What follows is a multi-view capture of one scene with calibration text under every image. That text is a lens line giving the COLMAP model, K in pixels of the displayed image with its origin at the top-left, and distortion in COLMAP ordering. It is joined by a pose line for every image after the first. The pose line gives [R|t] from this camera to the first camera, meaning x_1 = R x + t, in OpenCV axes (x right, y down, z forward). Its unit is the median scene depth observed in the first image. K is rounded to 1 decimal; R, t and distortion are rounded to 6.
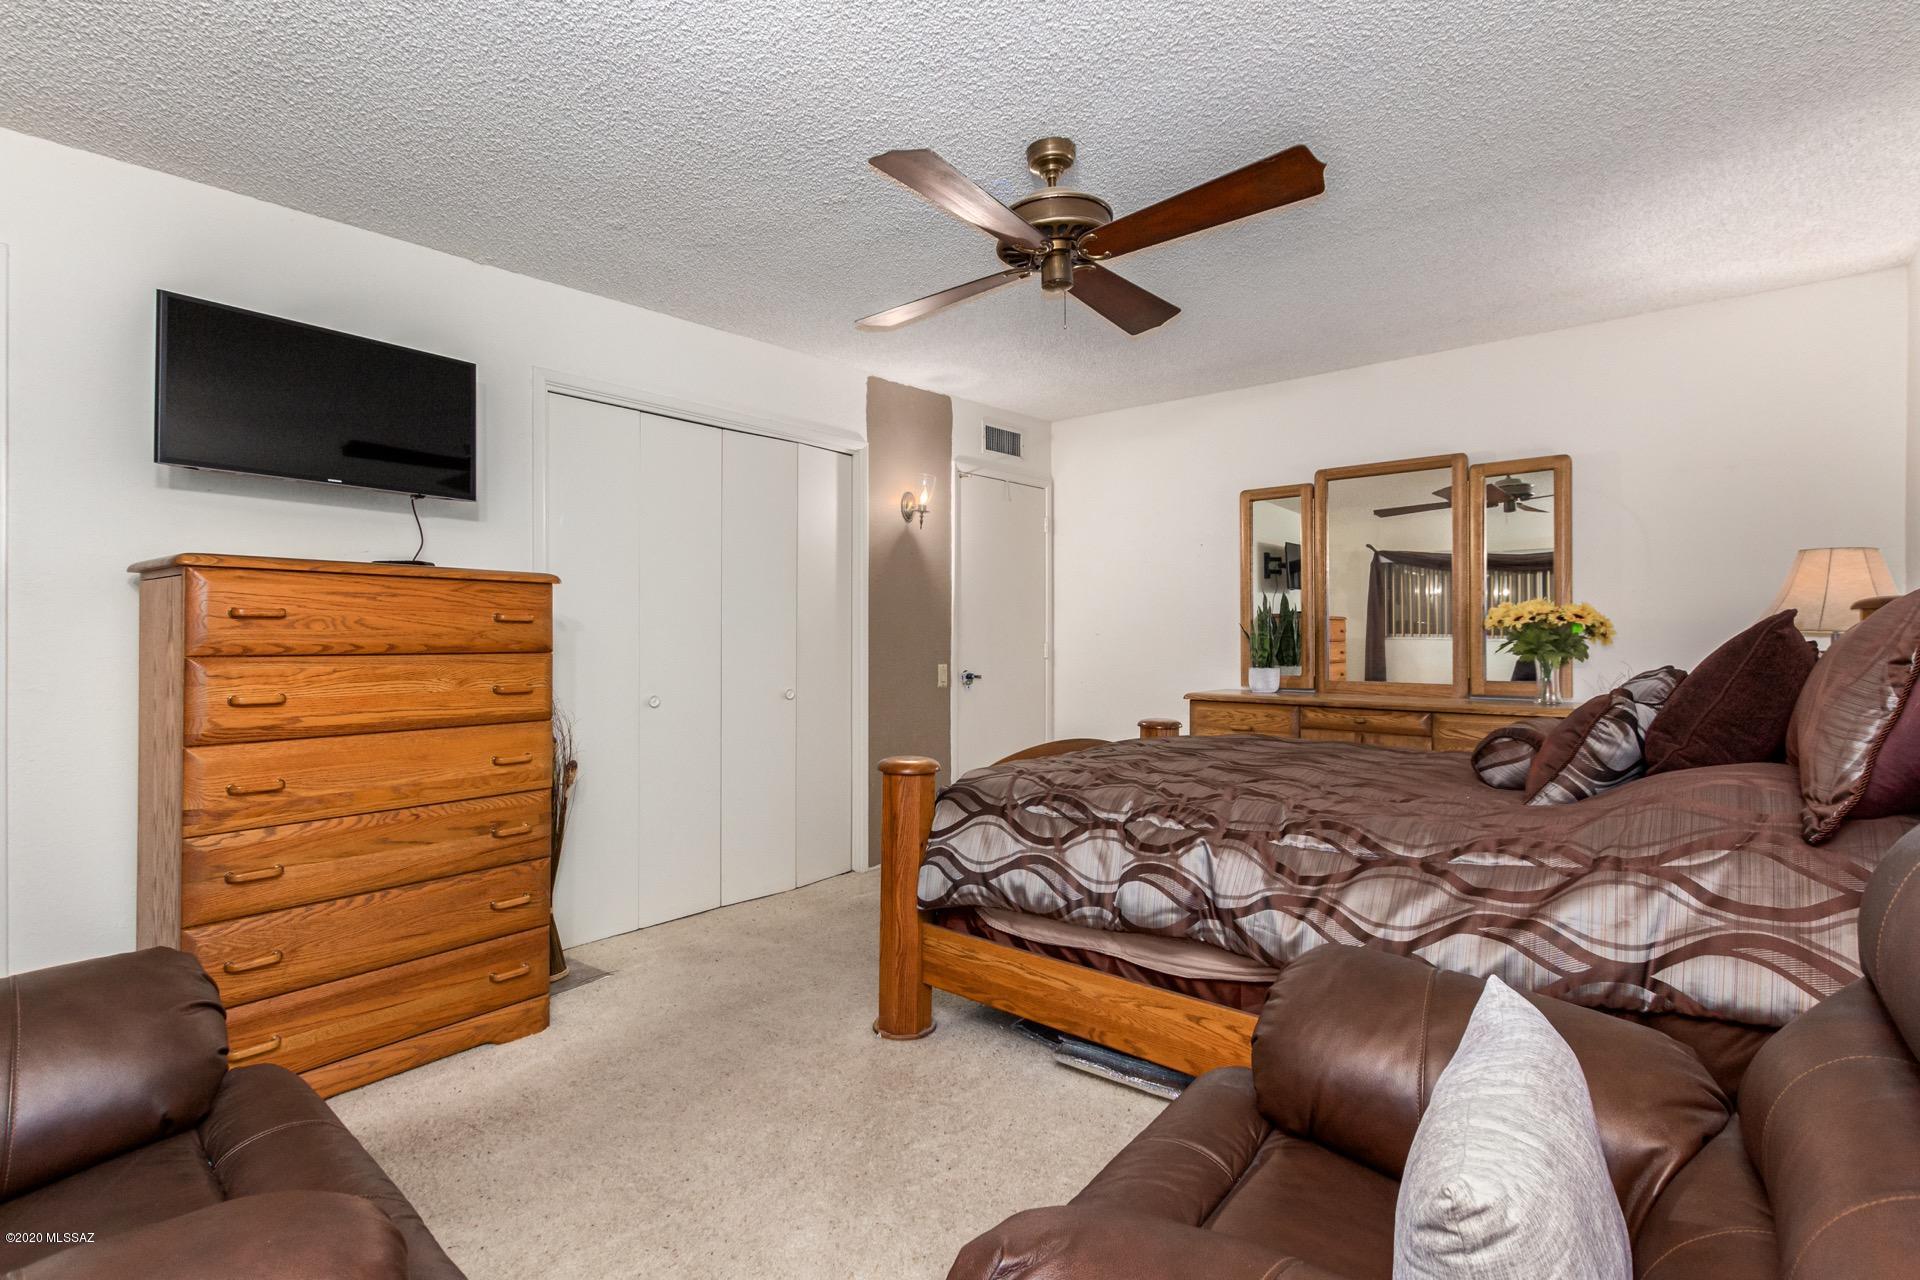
lens RADIAL K [[882.2, 0, 952.4], [0, 882.2, 632.5], [0, 0, 1]] dist [0.001188, -0.000406]
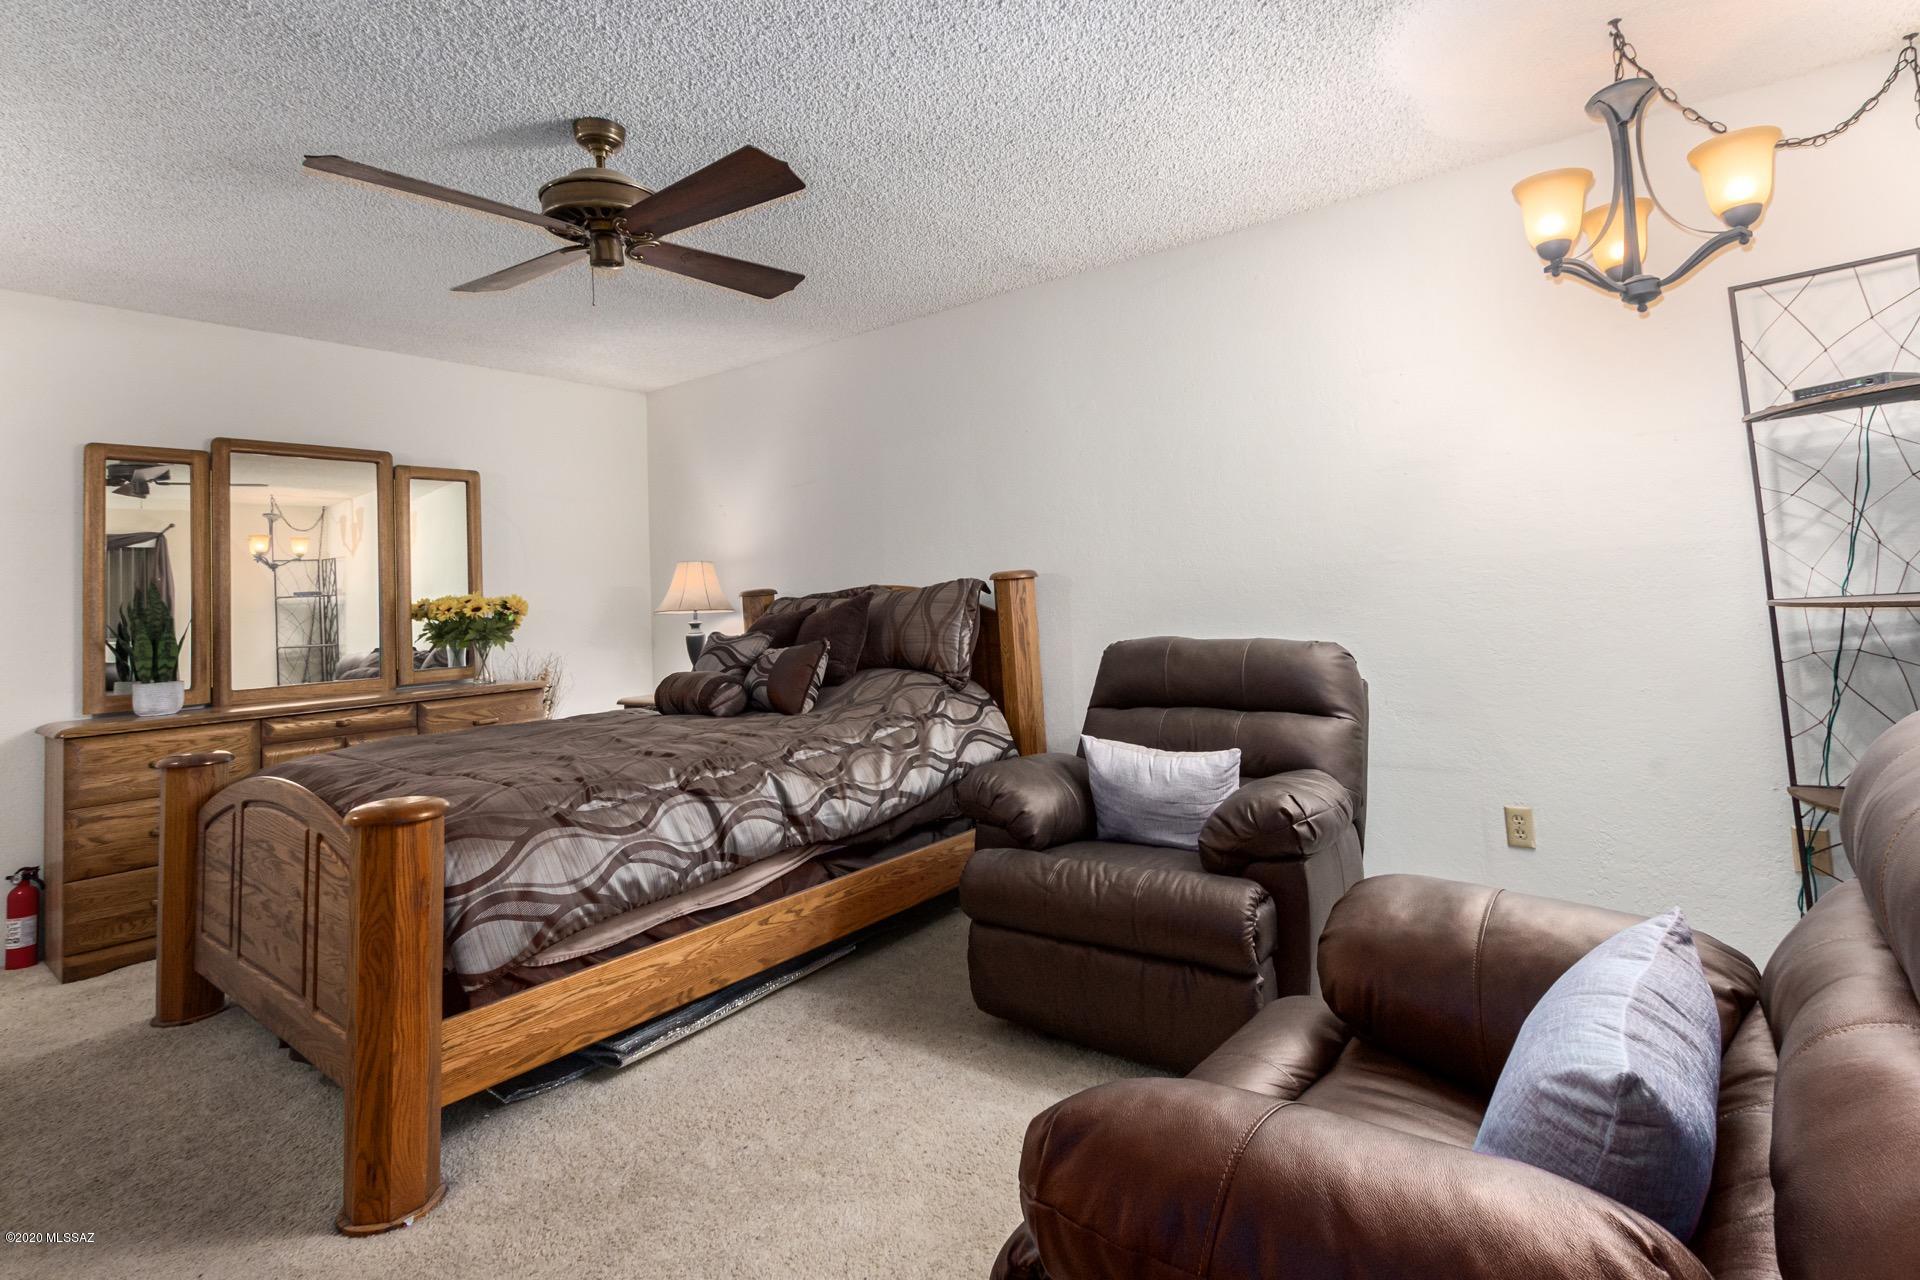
lens RADIAL K [[927.2, 0, 965.9], [0, 927.2, 548.6], [0, 0, 1]] dist [0.000950, 0.000017]
pose [[-0.019393, 0.059825, 0.998020, -0.929301], [0.044744, 0.997260, -0.058910, 0.007274], [-0.998810, 0.043513, -0.022017, 0.641246]]
